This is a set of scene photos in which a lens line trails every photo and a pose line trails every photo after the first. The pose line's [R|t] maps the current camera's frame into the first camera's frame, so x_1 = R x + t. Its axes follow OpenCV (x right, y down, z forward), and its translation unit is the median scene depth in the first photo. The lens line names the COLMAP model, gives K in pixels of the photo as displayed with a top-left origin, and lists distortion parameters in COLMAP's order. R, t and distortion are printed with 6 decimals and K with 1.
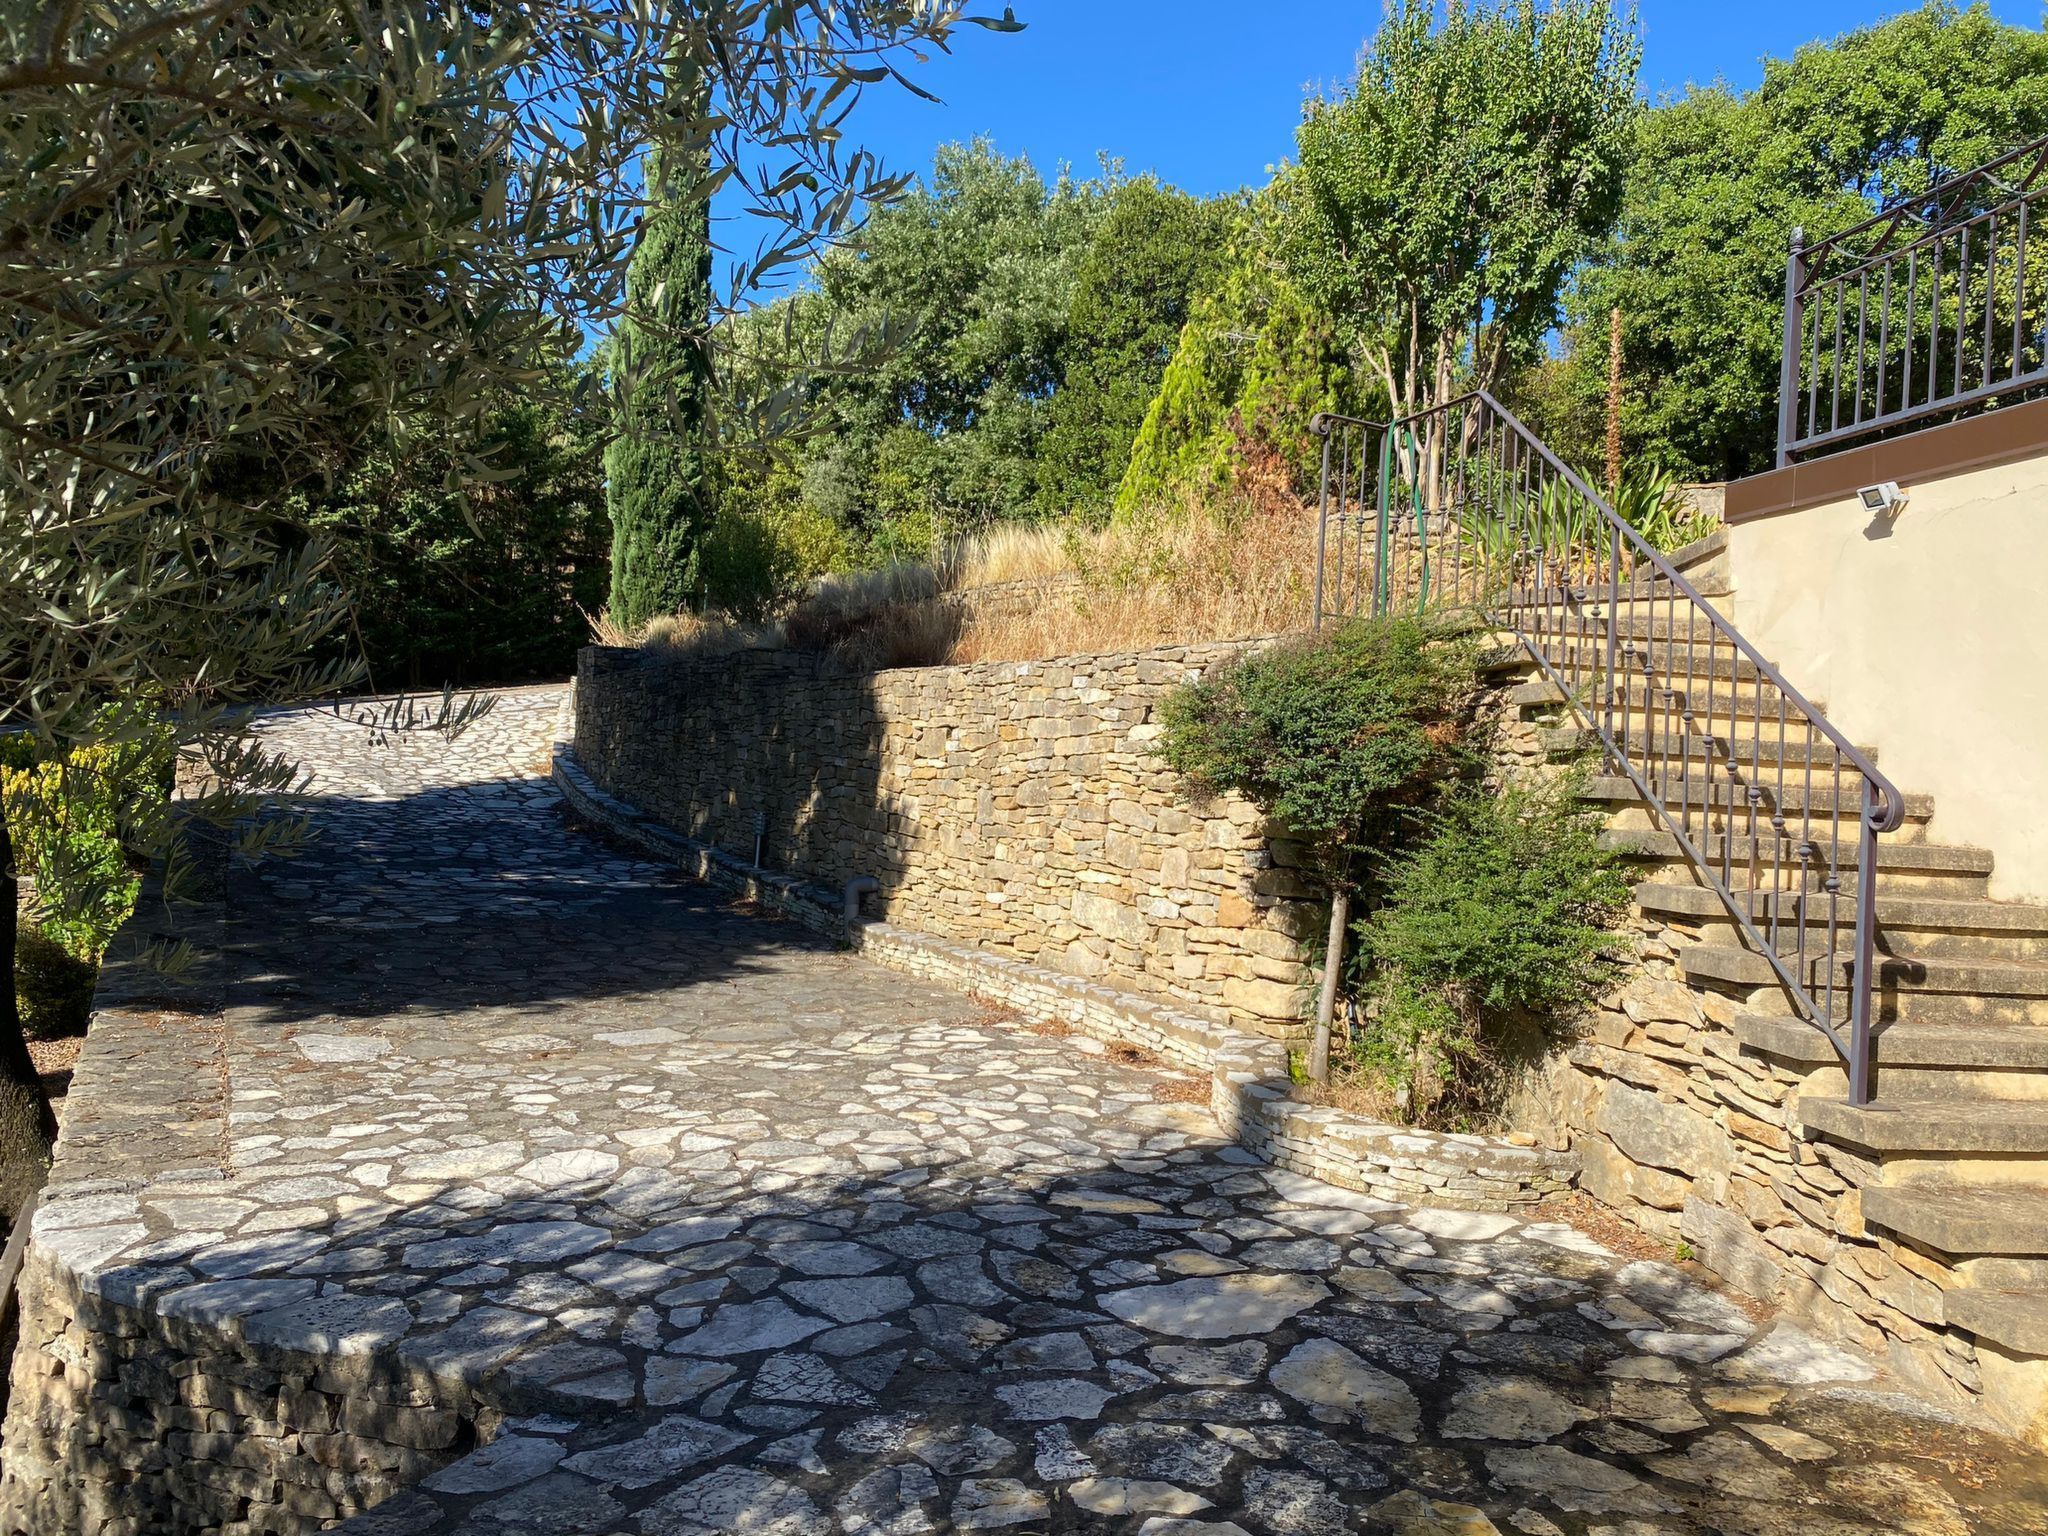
lens RADIAL K [[1606.2, 0, 1020.8], [0, 1606.2, 750.6], [0, 0, 1]] dist [0.061484, -0.050765]
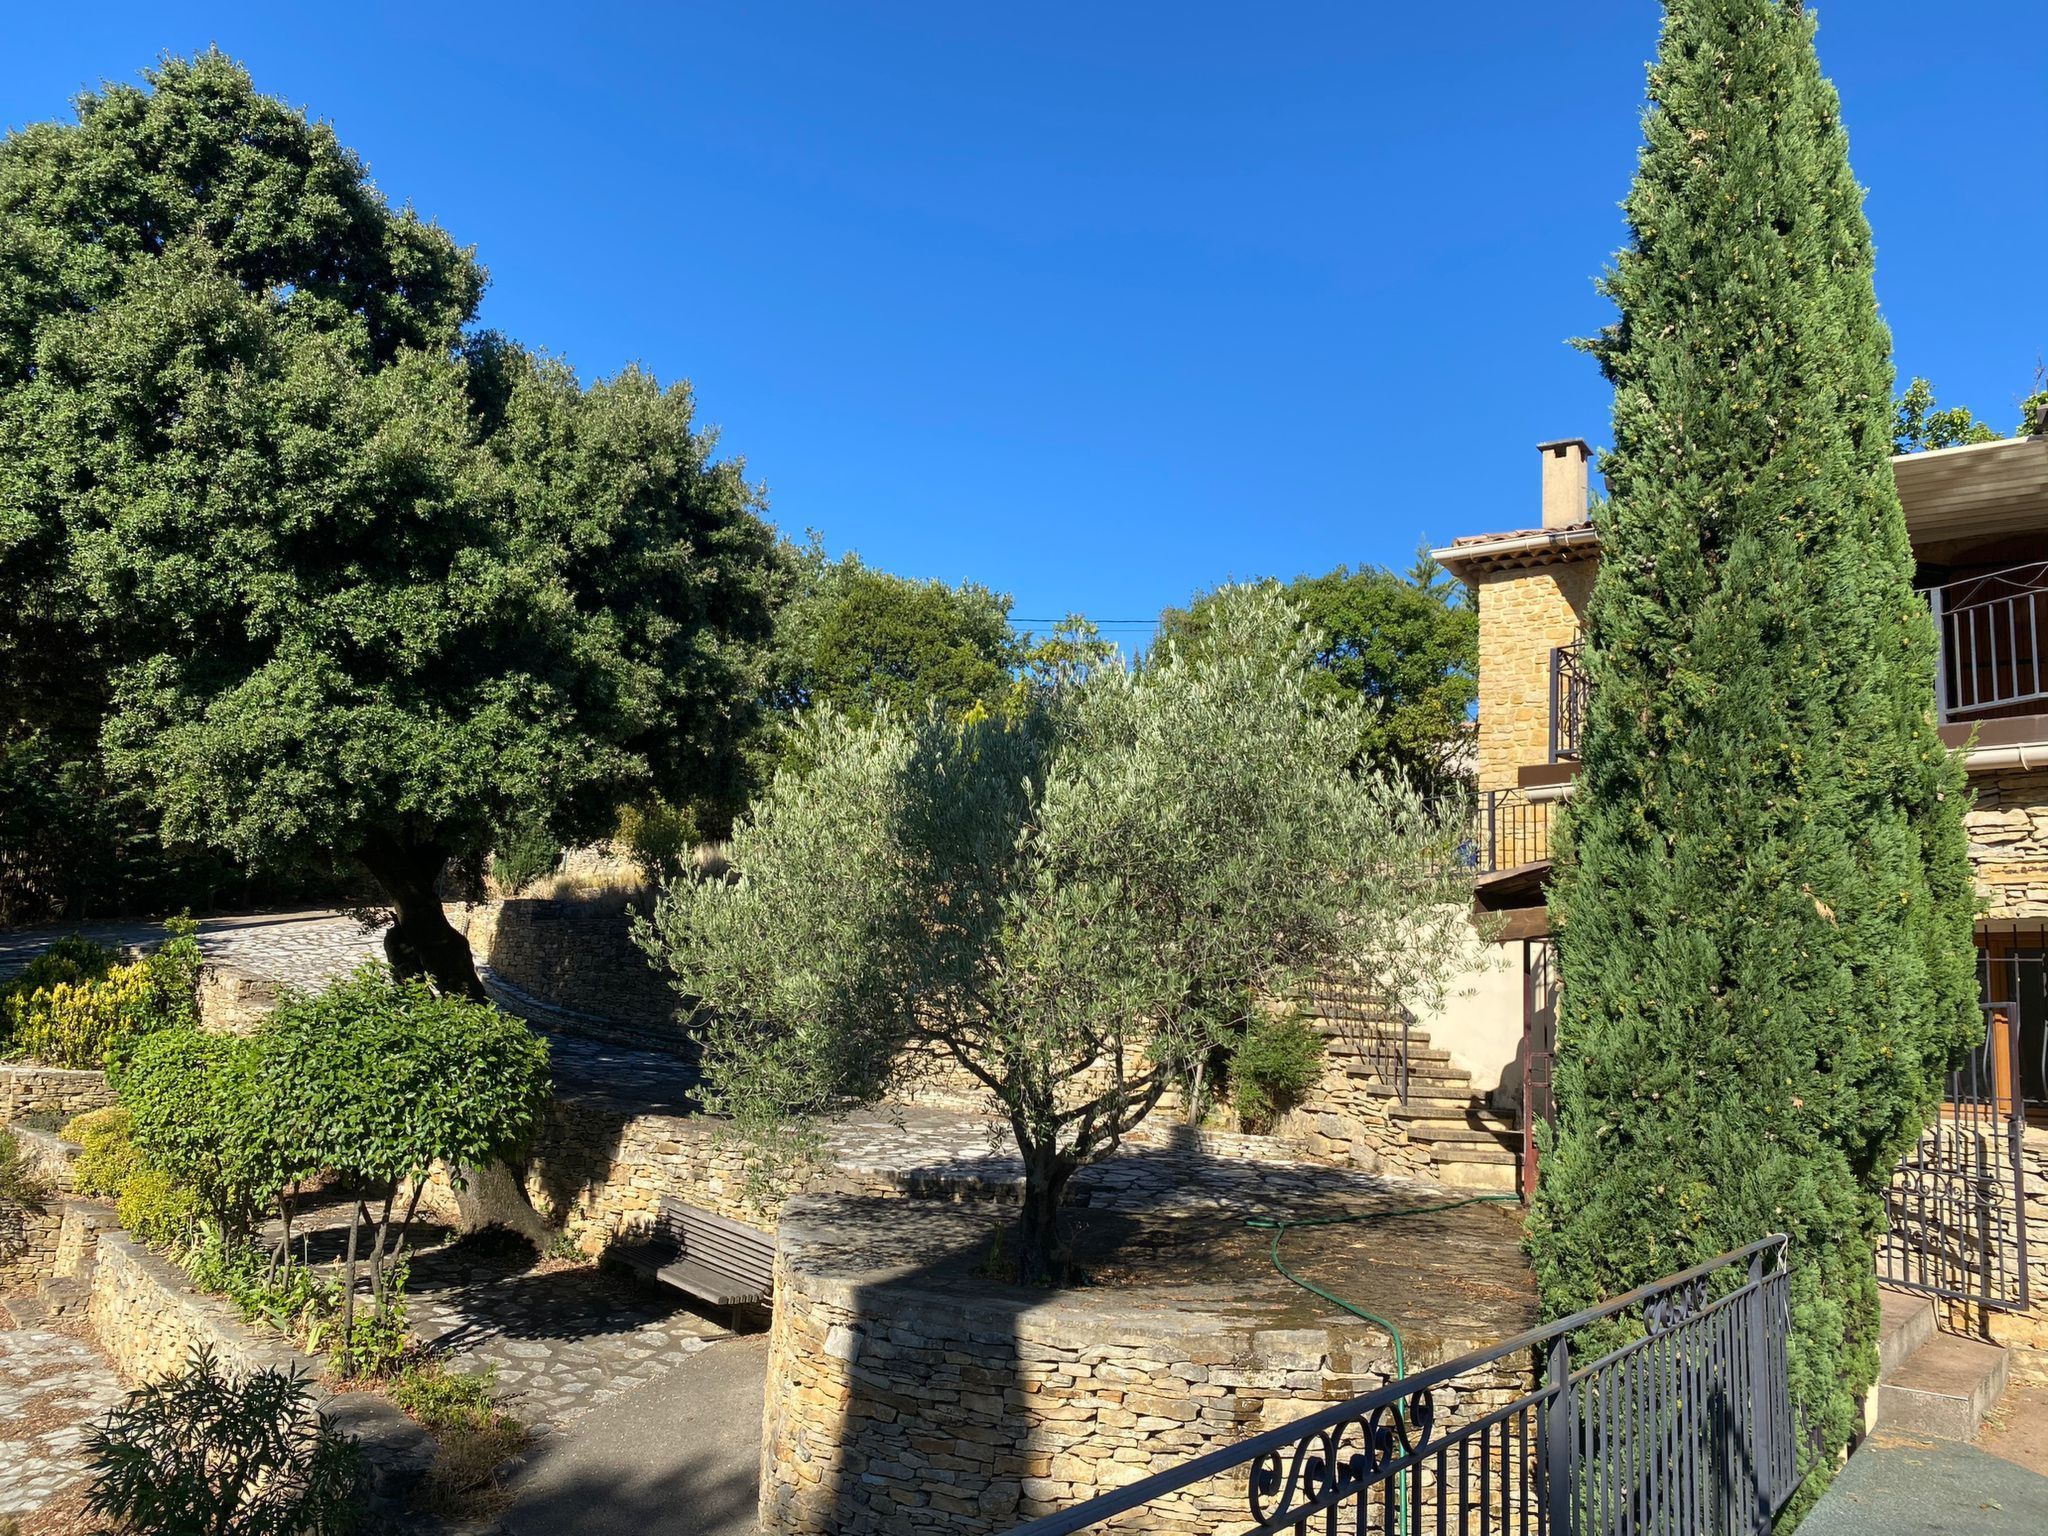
lens RADIAL K [[1606.2, 0, 1020.8], [0, 1606.2, 750.6], [0, 0, 1]] dist [0.061484, -0.050765]
pose [[0.945391, 0.059641, 0.320435, -0.397026], [-0.017982, 0.991163, -0.131426, -0.018026], [-0.325442, 0.118487, 0.938109, -0.578953]]
